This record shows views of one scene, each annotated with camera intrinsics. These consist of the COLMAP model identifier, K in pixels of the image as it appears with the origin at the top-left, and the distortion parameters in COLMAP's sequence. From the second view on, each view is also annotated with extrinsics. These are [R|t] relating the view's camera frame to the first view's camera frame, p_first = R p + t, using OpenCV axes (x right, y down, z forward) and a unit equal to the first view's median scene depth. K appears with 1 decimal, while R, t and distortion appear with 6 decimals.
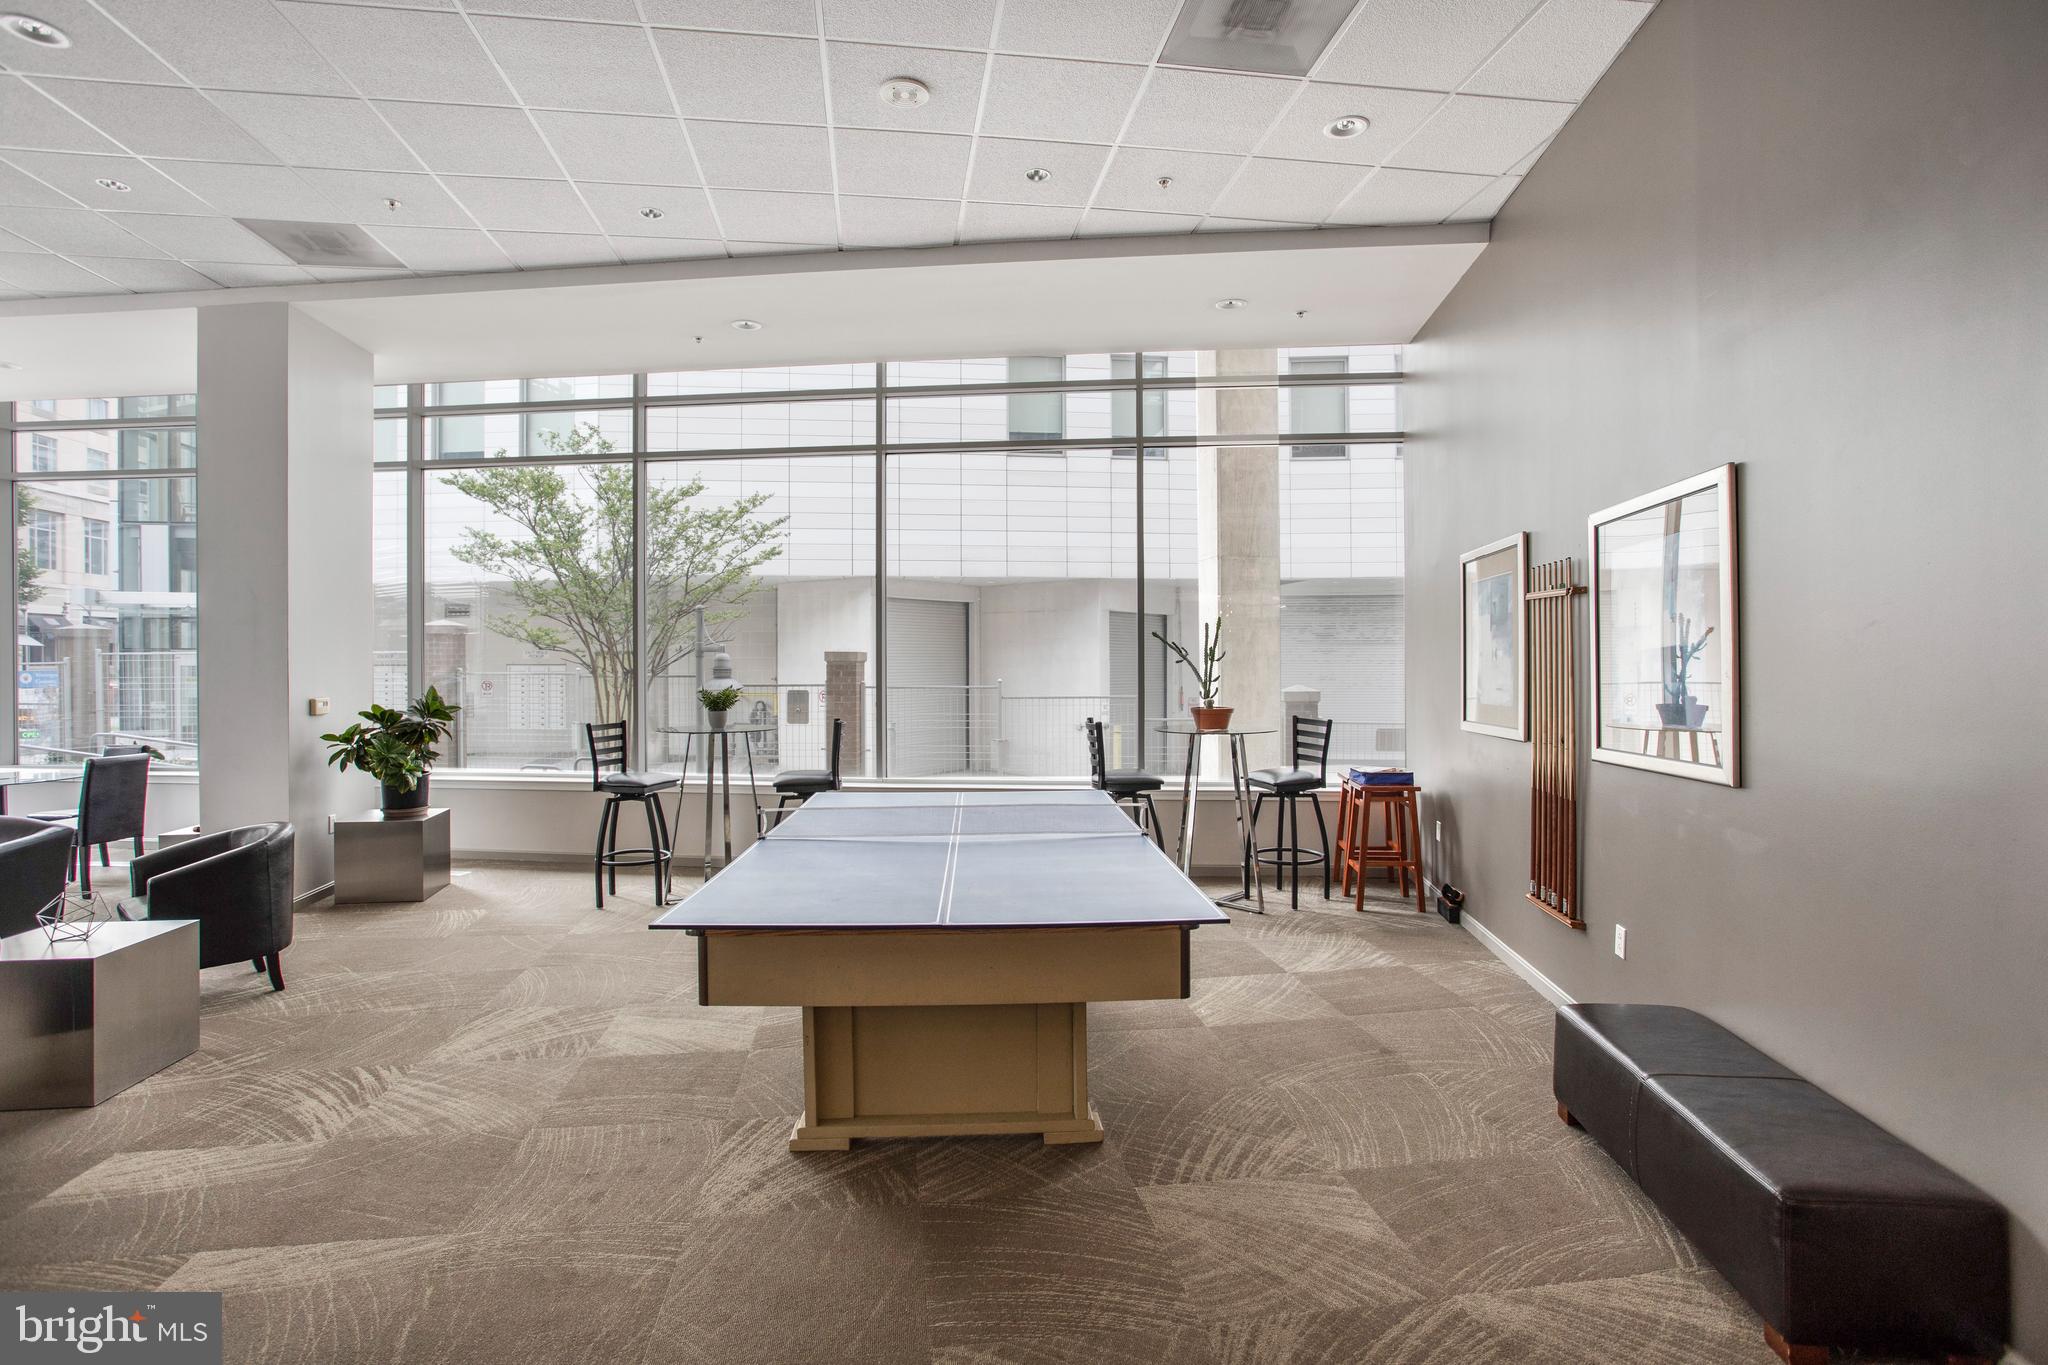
lens RADIAL K [[1005.7, 0, 1027.6], [0, 1005.7, 665.9], [0, 0, 1]] dist [-0.070092, 0.030658]
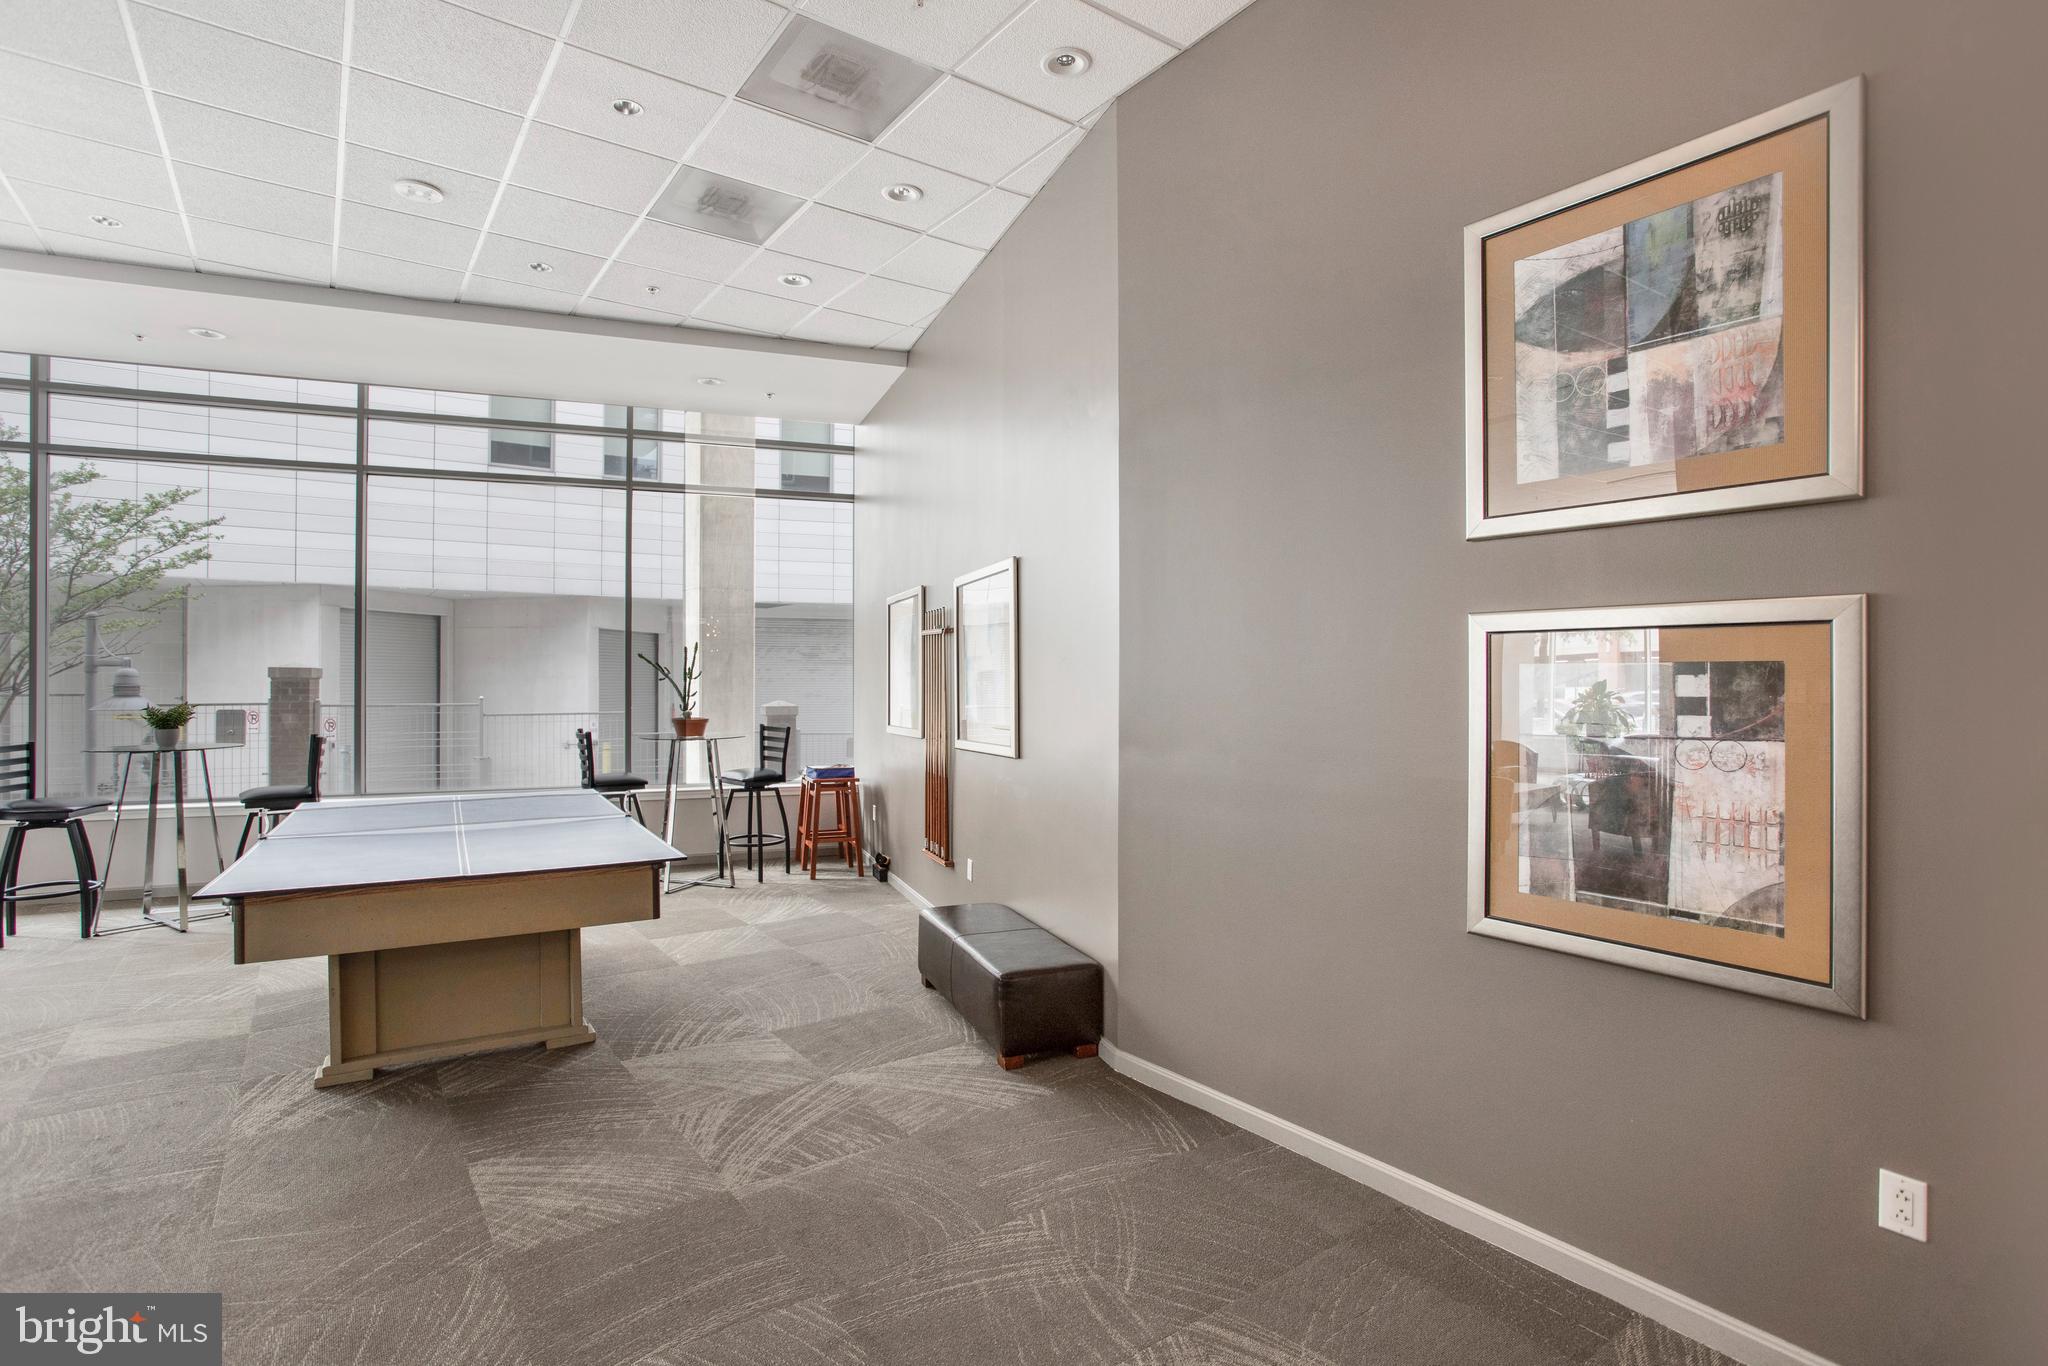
lens RADIAL K [[1010.7, 0, 1016.2], [0, 1010.7, 674.6], [0, 0, 1]] dist [-0.057077, 0.032031]
pose [[0.888465, 0.005651, 0.458910, -0.023836], [-0.001287, 0.999951, -0.009821, 0.001559], [-0.458943, 0.008135, 0.888428, -0.282953]]
